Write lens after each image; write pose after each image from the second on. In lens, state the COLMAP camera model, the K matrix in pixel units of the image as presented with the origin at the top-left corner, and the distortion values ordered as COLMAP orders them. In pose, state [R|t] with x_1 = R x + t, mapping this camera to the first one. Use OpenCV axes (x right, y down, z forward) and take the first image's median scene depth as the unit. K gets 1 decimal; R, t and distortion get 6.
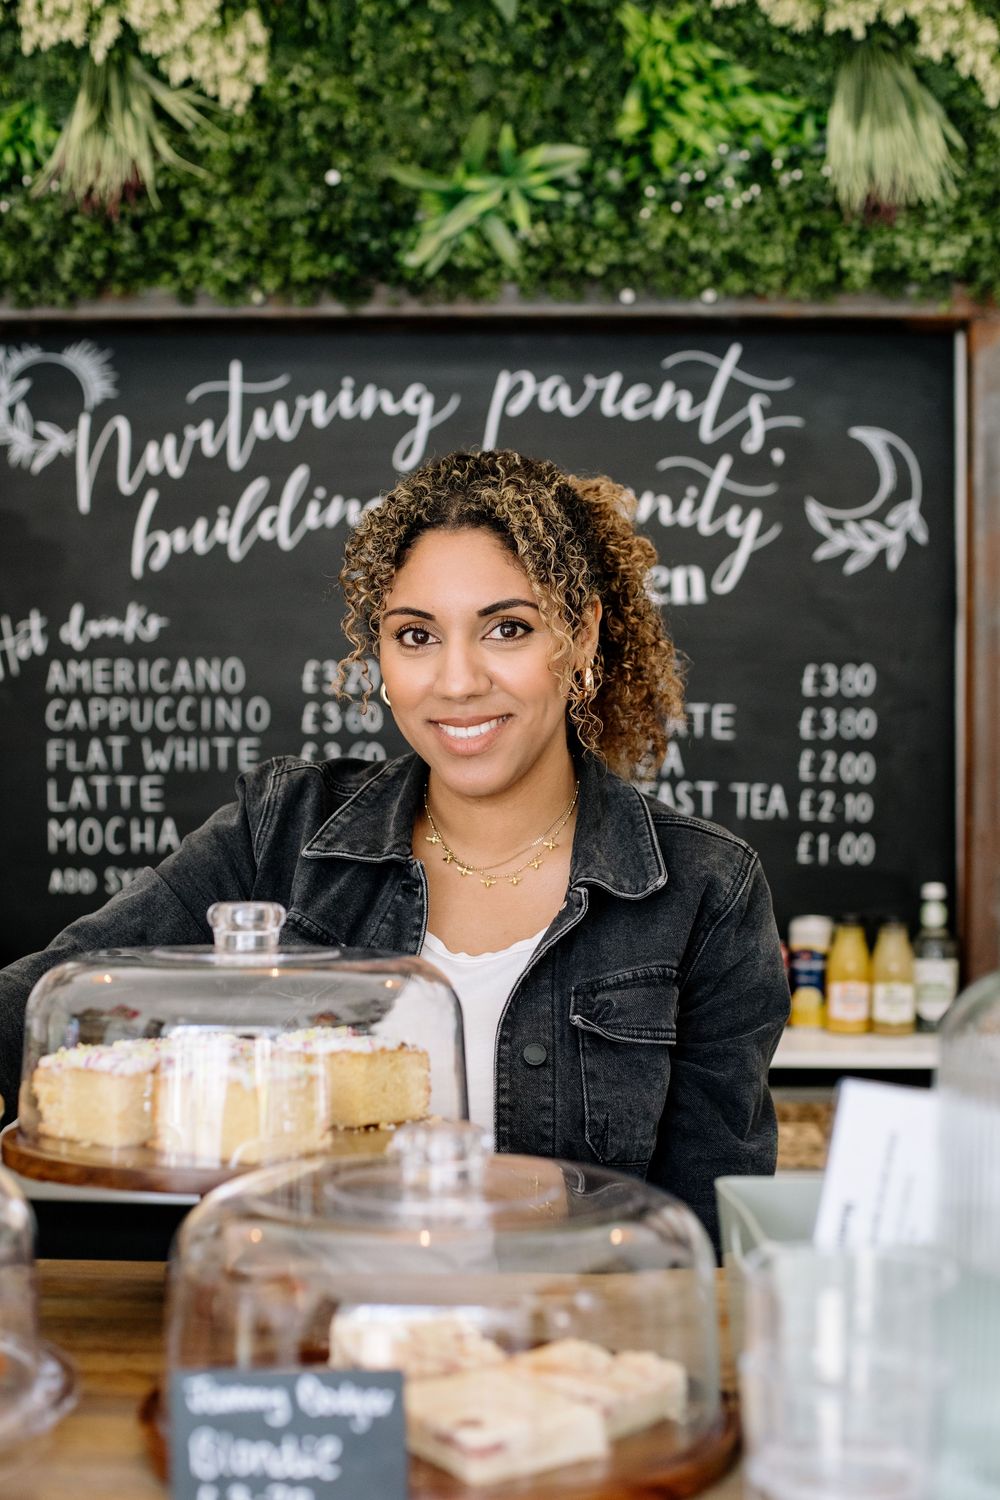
lens RADIAL K [[2272.3, 0, 448.4], [0, 2272.3, 689.1], [0, 0, 1]] dist [-0.127625, 0.000000]
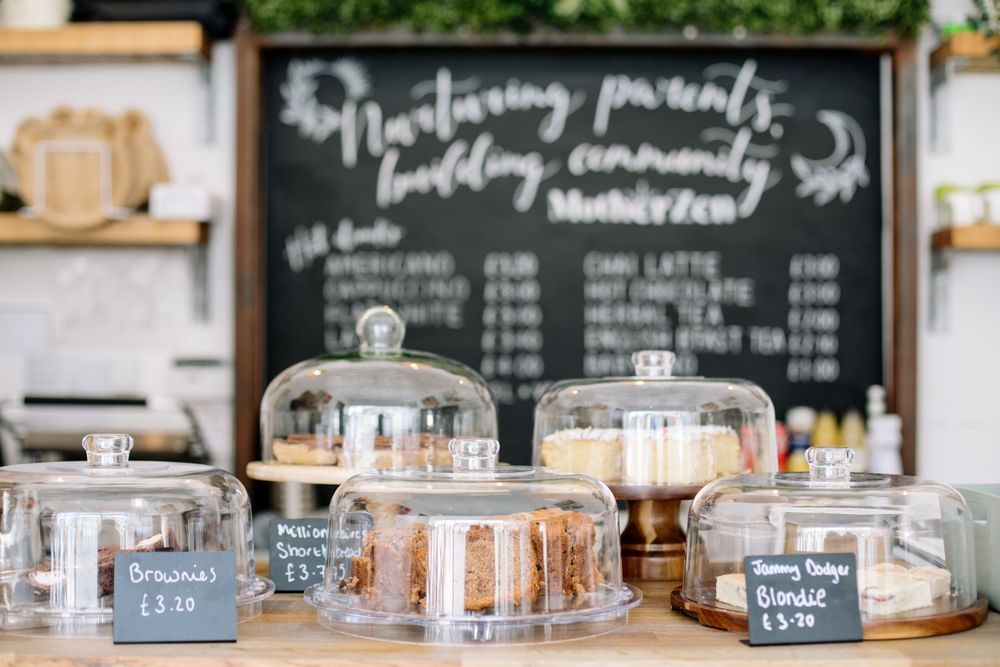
lens RADIAL K [[1514.9, 0, 499.7], [0, 1514.9, 337.0], [0, 0, 1]] dist [-0.127625, 0.000000]
pose [[0.998835, -0.004956, 0.047998, -0.112364], [0.003919, 0.999758, 0.021662, 0.023066], [-0.048094, -0.021449, 0.998613, -0.086345]]
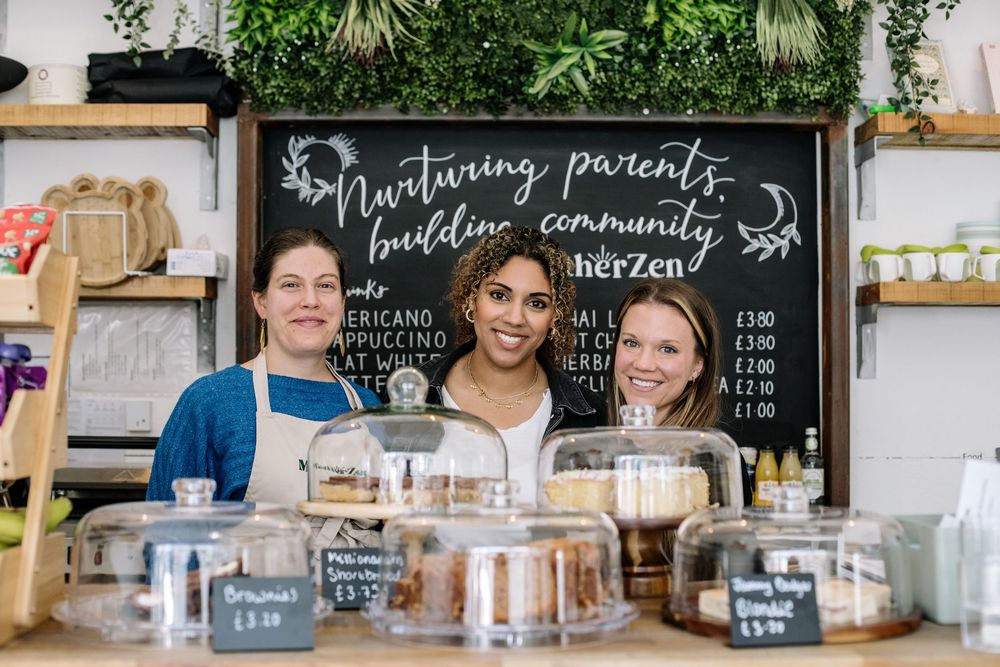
lens RADIAL K [[1425.5, 0, 503.8], [0, 1425.5, 334.4], [0, 0, 1]] dist [-0.109131, 0.000000]
pose [[0.996085, -0.005550, 0.088226, -0.139860], [0.006034, 0.999968, -0.005221, 0.013681], [-0.088194, 0.005733, 0.996087, -0.144414]]
